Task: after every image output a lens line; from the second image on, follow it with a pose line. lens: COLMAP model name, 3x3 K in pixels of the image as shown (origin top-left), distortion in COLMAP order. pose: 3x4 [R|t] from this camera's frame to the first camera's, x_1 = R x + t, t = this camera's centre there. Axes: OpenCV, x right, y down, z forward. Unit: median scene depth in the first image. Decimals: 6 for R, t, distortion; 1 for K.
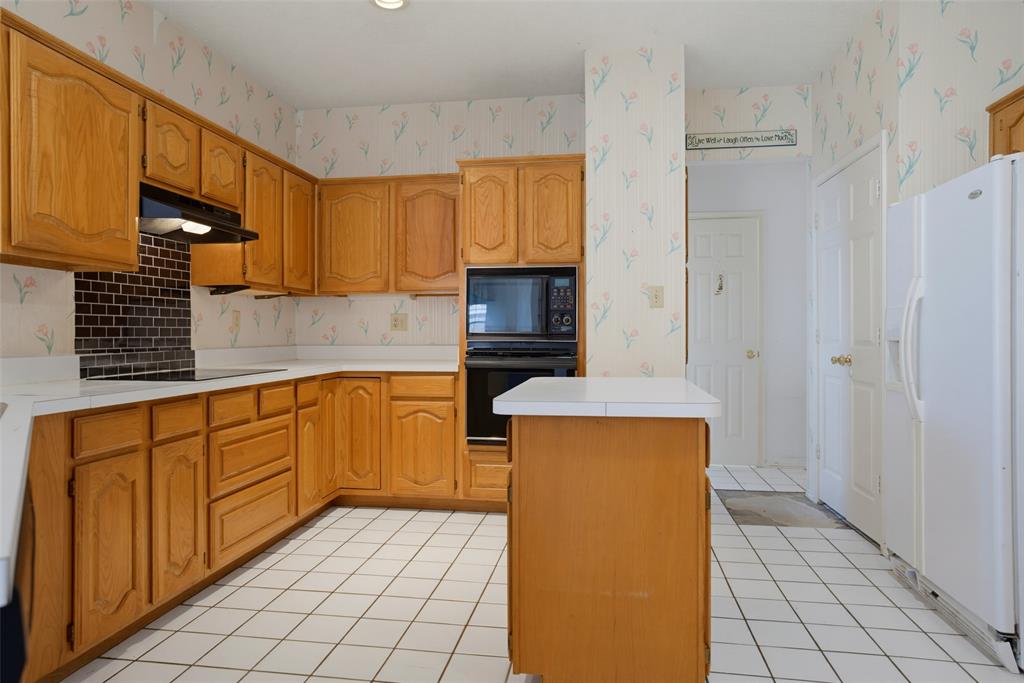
lens RADIAL K [[656.9, 0, 510.8], [0, 656.9, 330.8], [0, 0, 1]] dist [-0.001432, 0.046618]
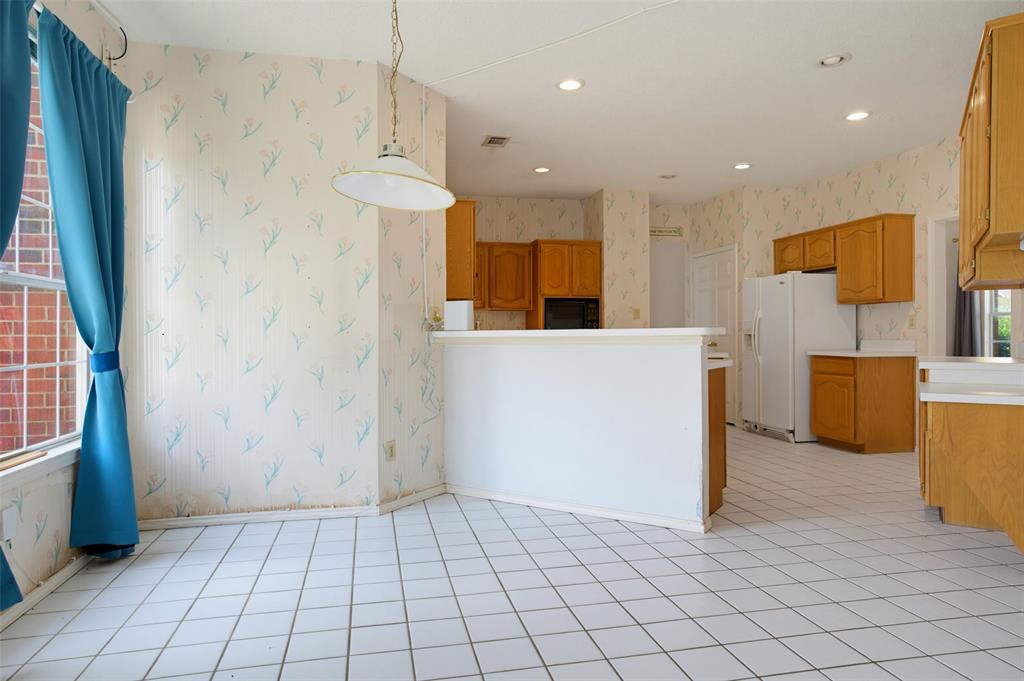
lens RADIAL K [[656.9, 0, 510.8], [0, 656.9, 329.8], [0, 0, 1]] dist [-0.001432, 0.046618]
pose [[0.934637, -0.005205, 0.355566, -0.843859], [0.003651, 0.999981, 0.005042, -0.012733], [-0.355585, -0.003414, 0.934638, -0.743137]]
